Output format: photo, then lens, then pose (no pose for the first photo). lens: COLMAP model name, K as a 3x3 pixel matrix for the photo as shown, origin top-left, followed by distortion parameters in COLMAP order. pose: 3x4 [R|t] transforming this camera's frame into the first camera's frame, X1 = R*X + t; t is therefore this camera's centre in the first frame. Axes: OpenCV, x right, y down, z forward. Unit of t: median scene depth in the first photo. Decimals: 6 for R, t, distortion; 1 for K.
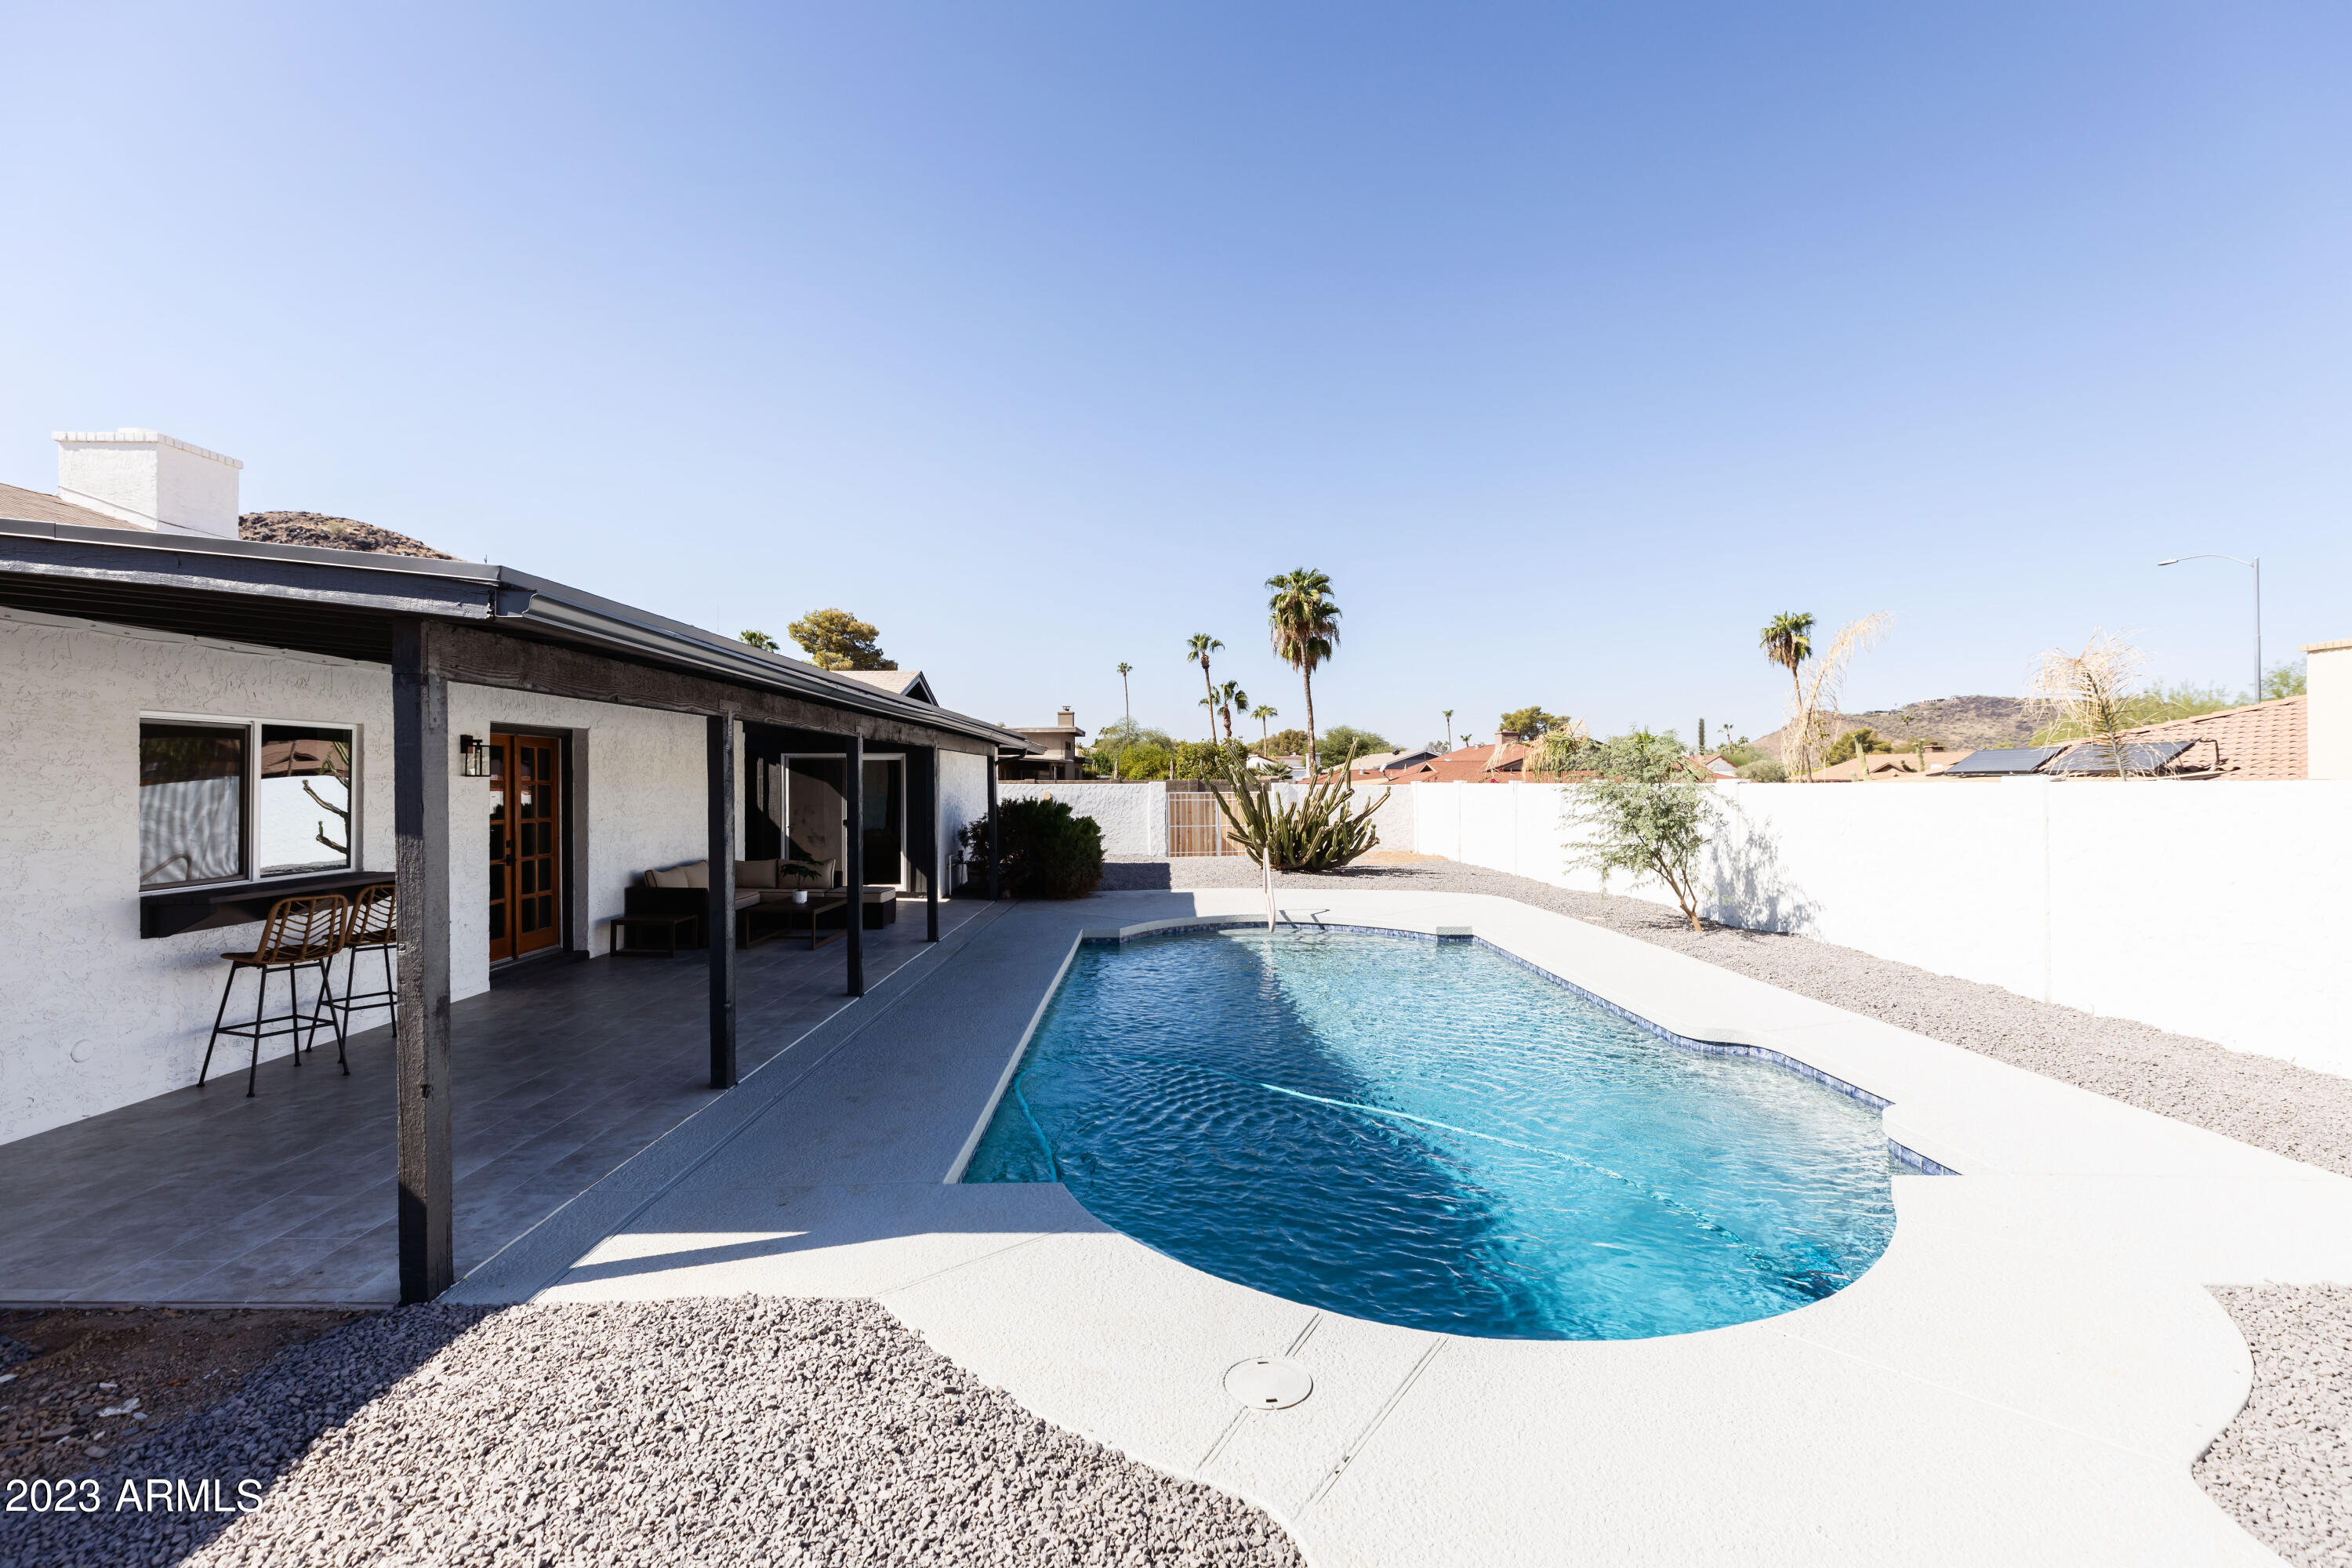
lens RADIAL K [[1077.0, 0, 1176.0], [0, 1077.0, 784.0], [0, 0, 1]] dist [0.000077, -0.000087]
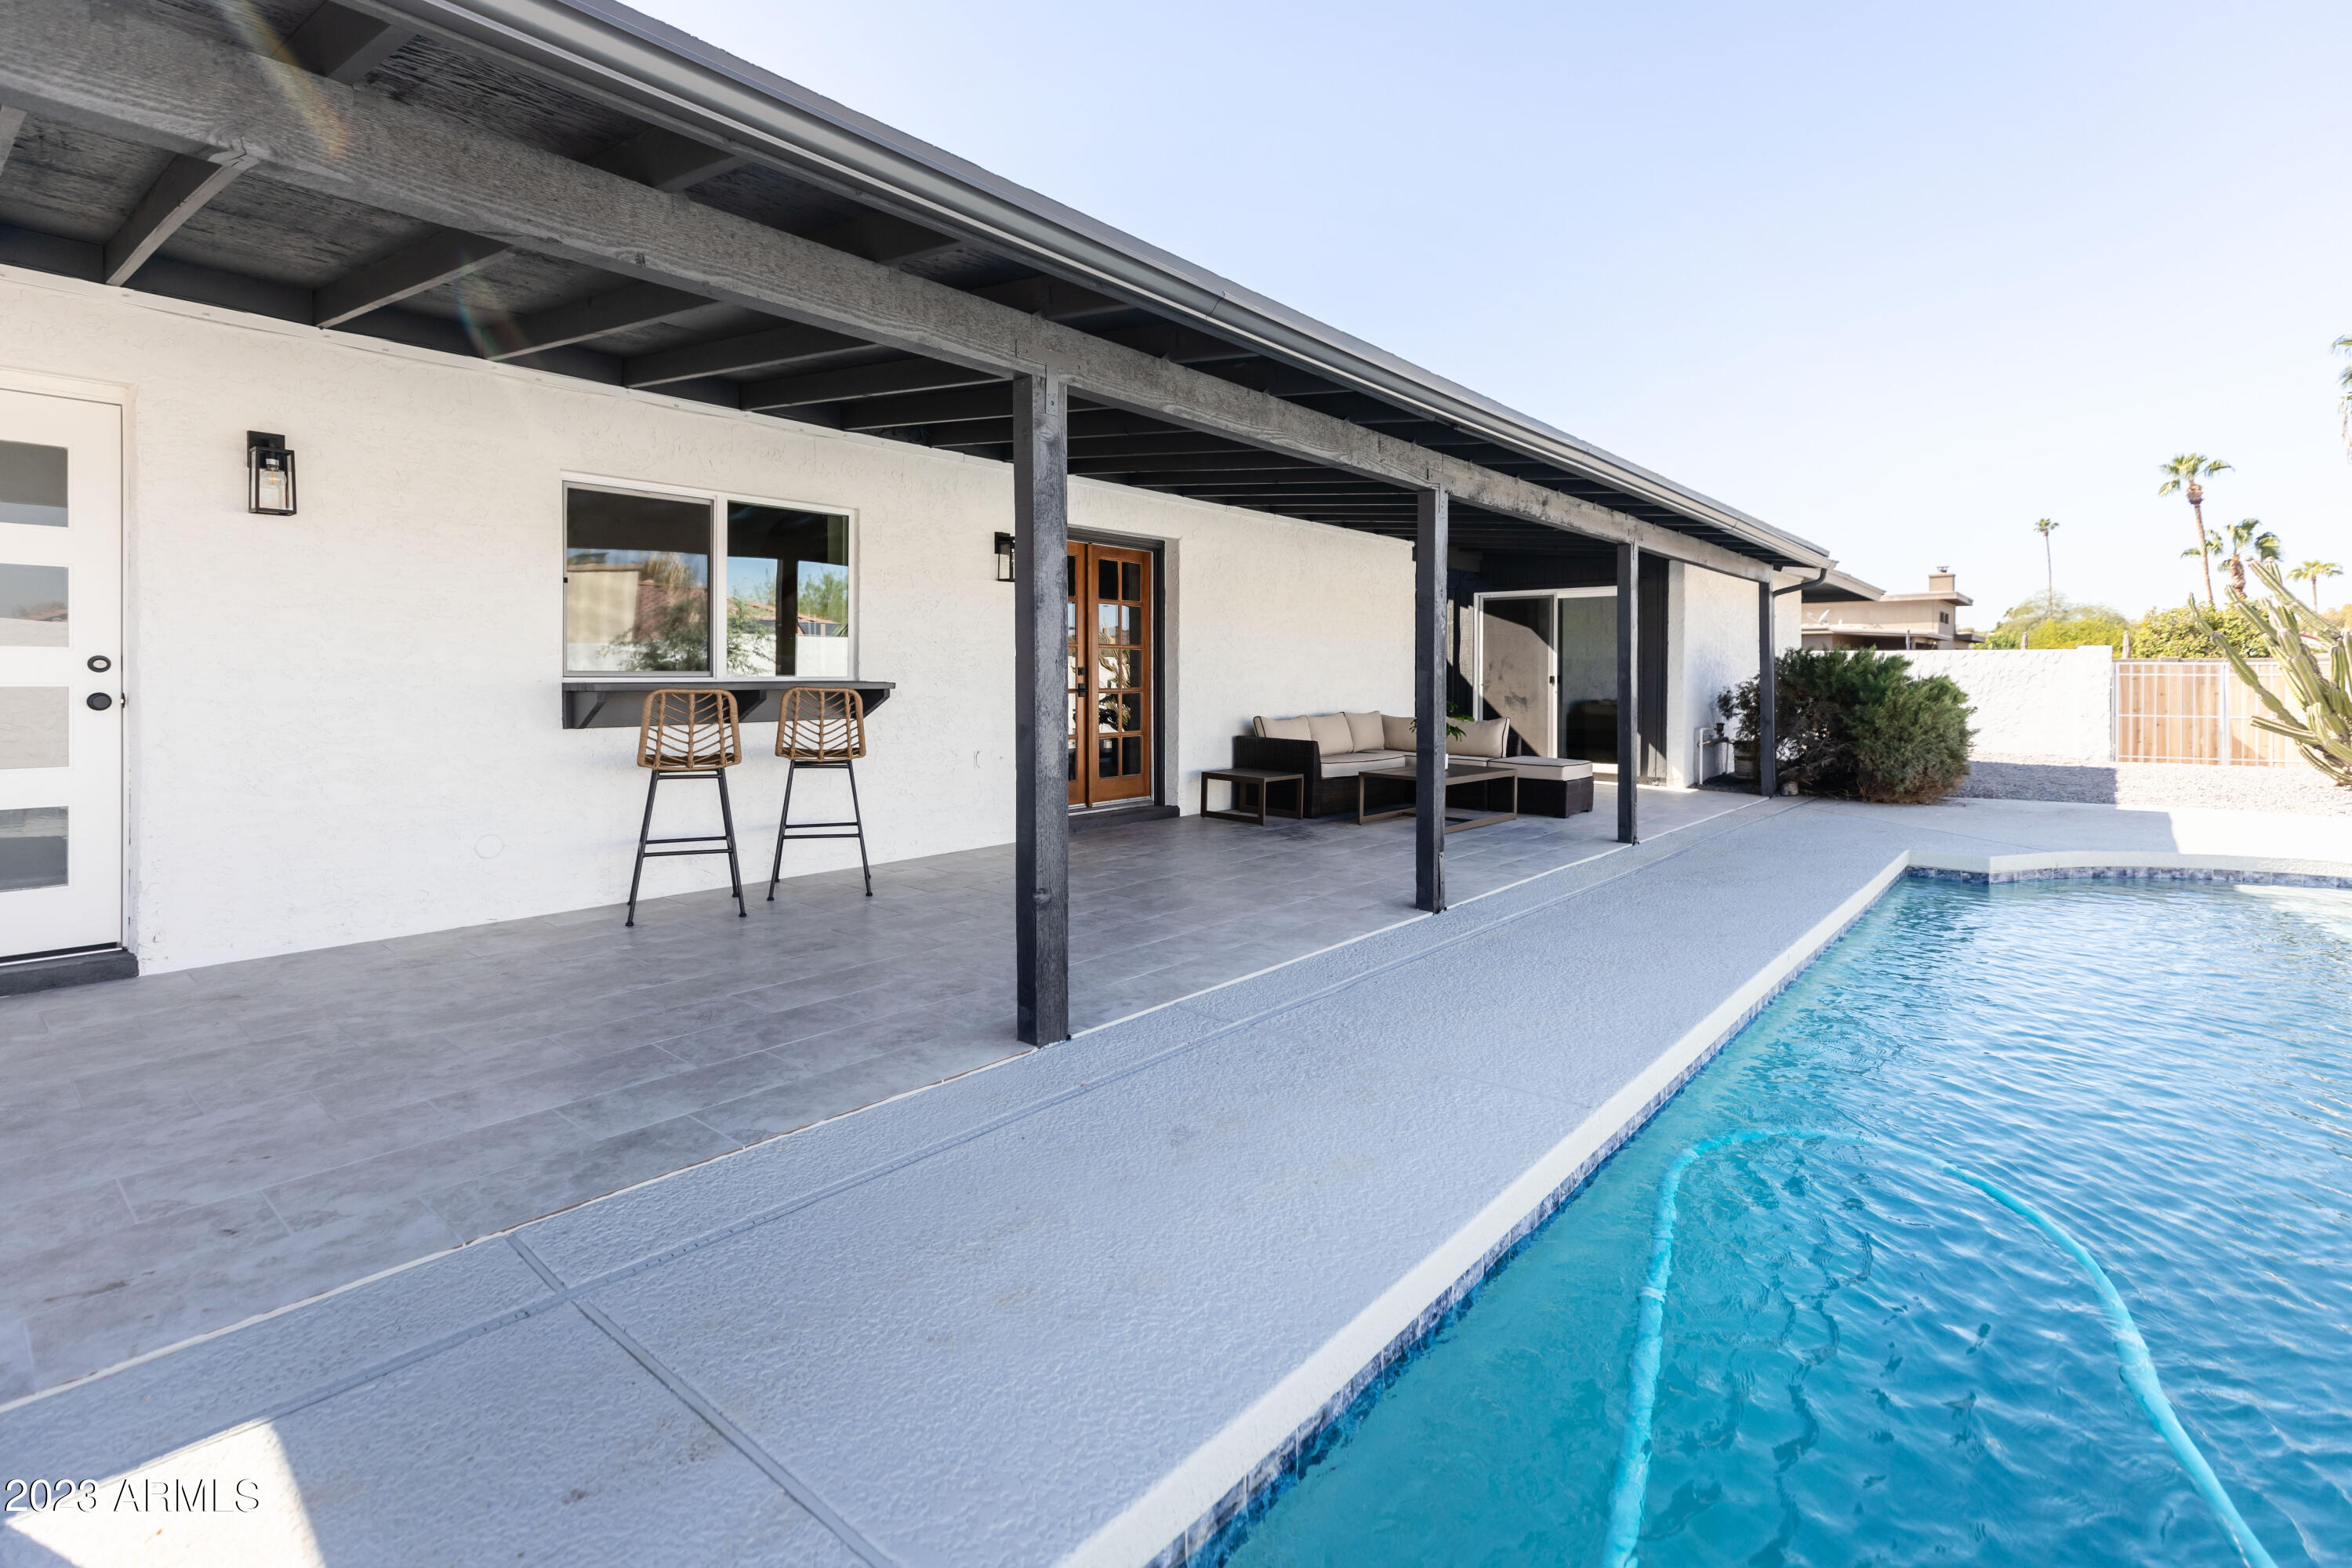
lens RADIAL K [[1107.6, 0, 1149.2], [0, 1107.6, 679.2], [0, 0, 1]] dist [0.002636, 0.000325]
pose [[0.747718, 0.010256, -0.663937, 0.001334], [-0.007249, 0.999947, 0.007283, 0.024399], [0.663977, -0.000633, 0.747753, 0.168356]]
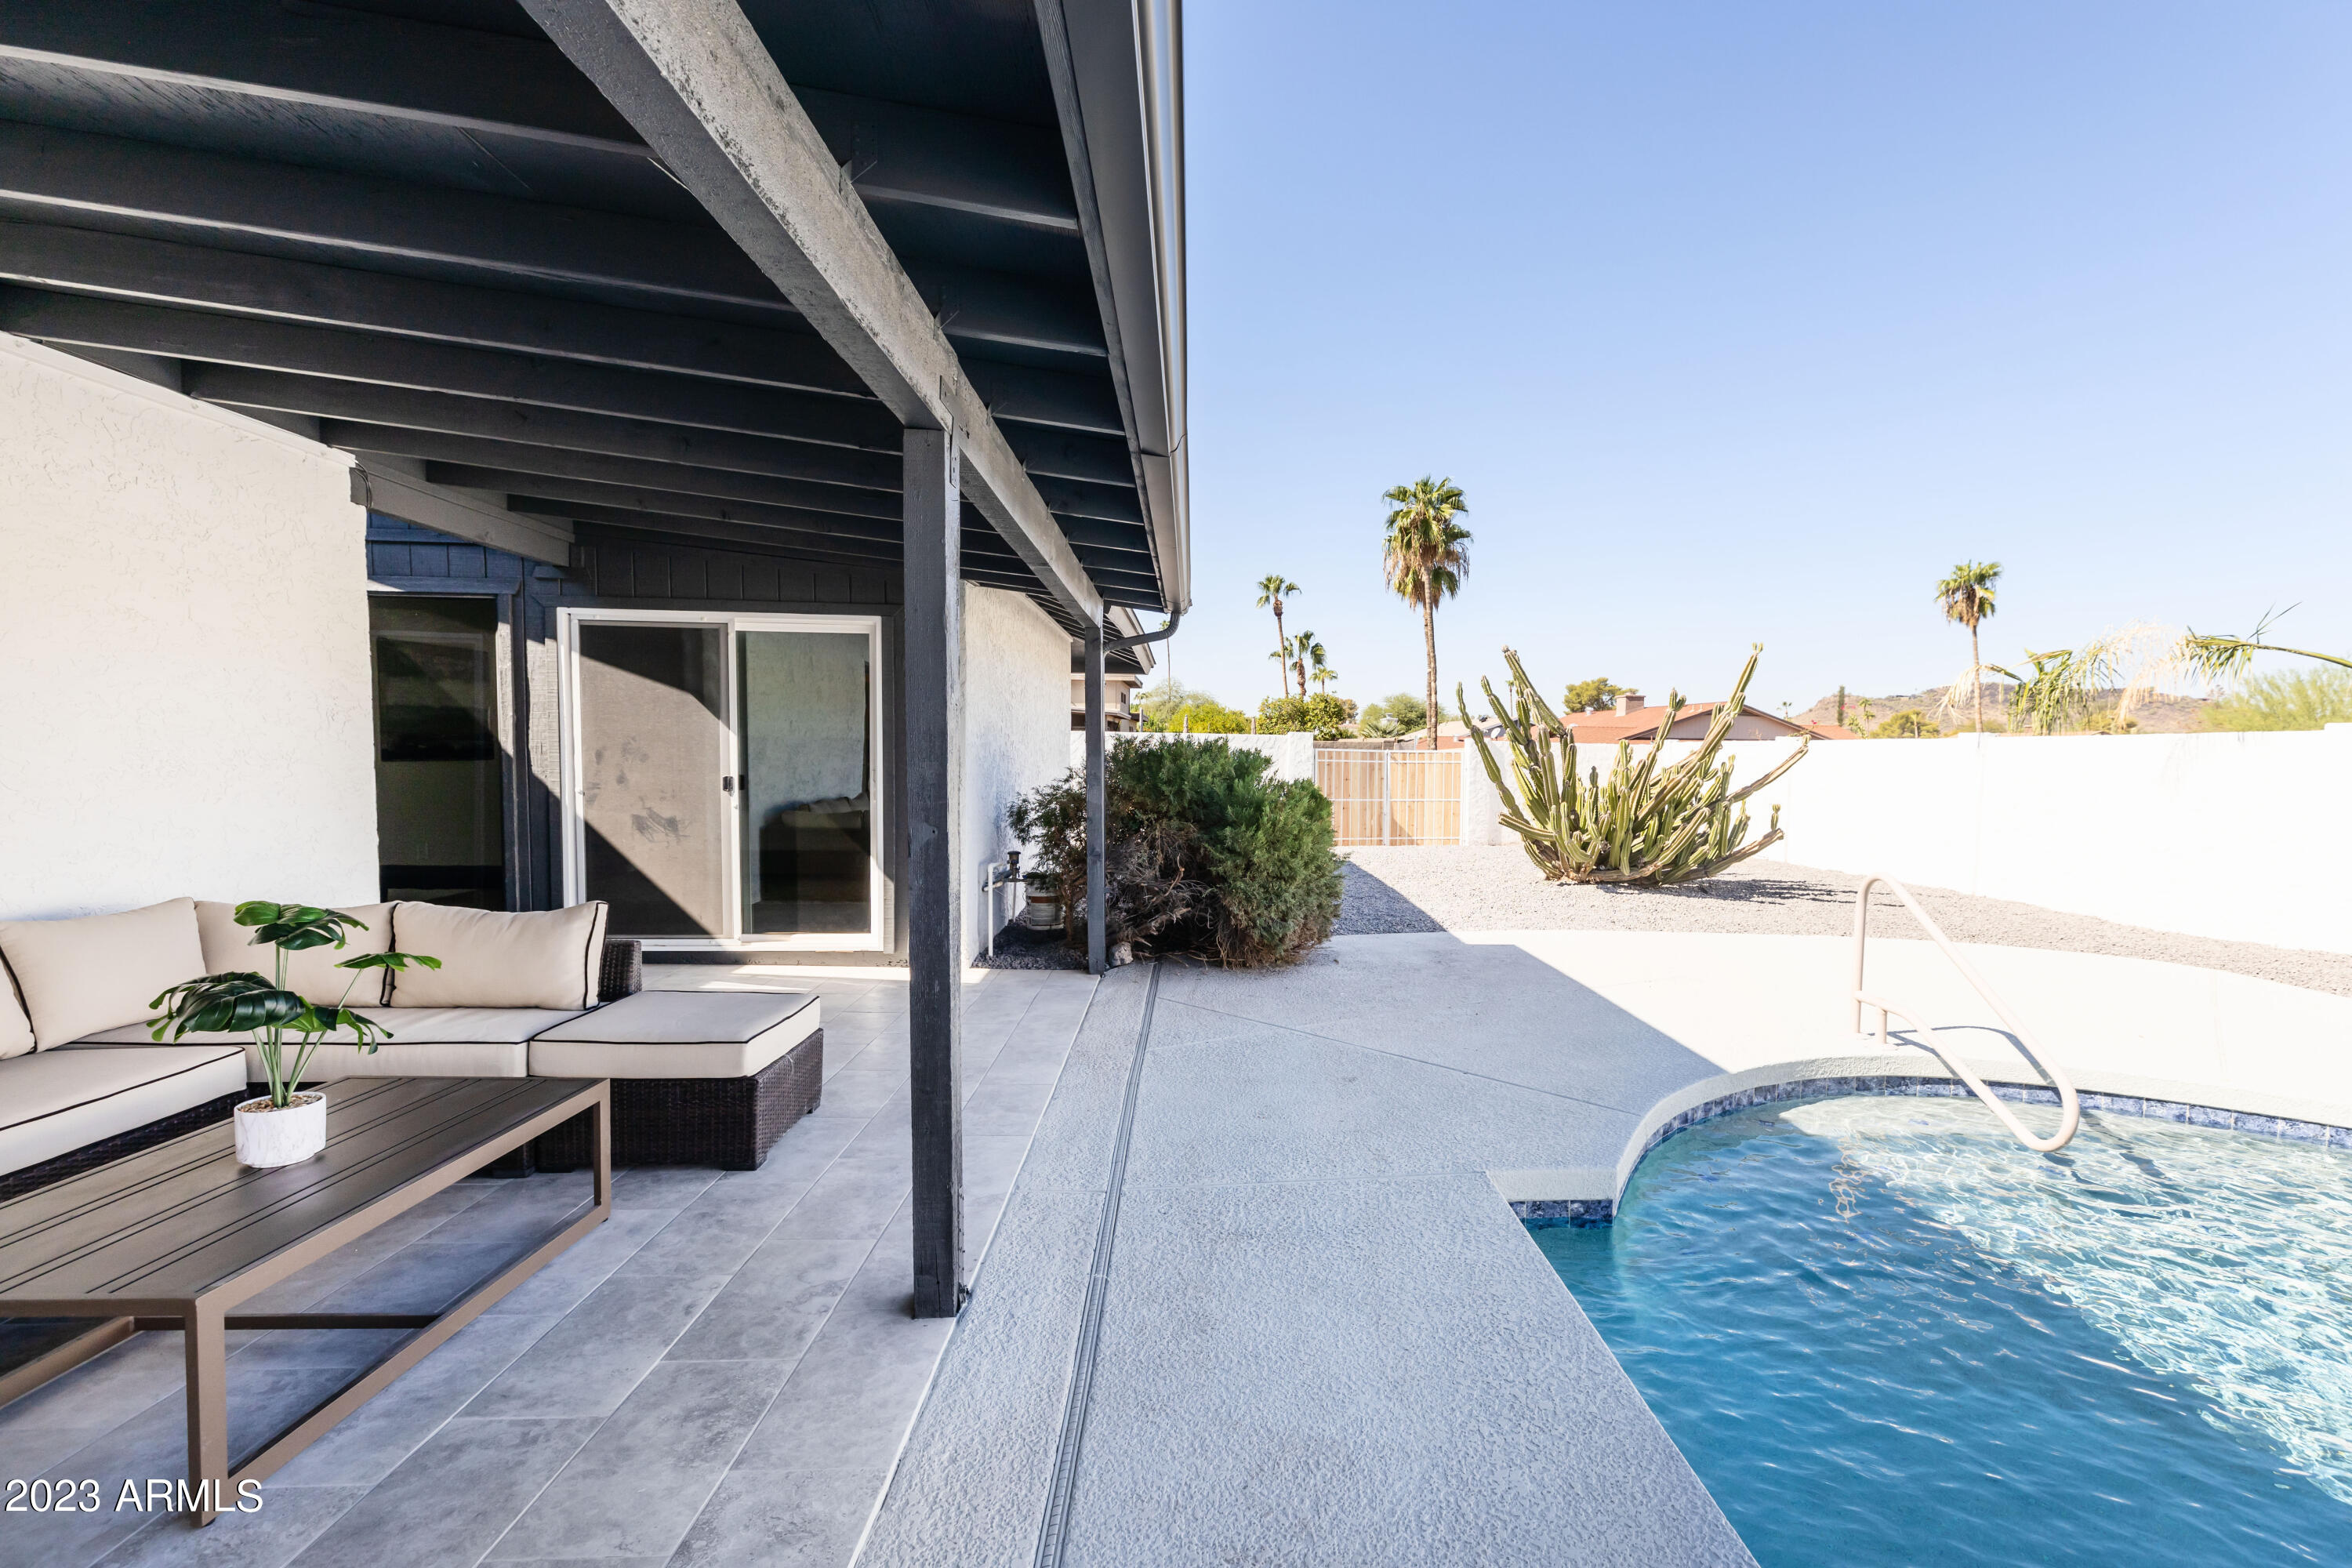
lens RADIAL K [[1141.4, 0, 1329.2], [0, 1141.4, 821.1], [0, 0, 1]] dist [-0.000033, -0.000162]
pose [[0.995449, 0.014592, 0.094169, -0.092919], [-0.020220, 0.998048, 0.059082, 0.015276], [-0.093123, -0.060718, 0.993802, 0.420184]]
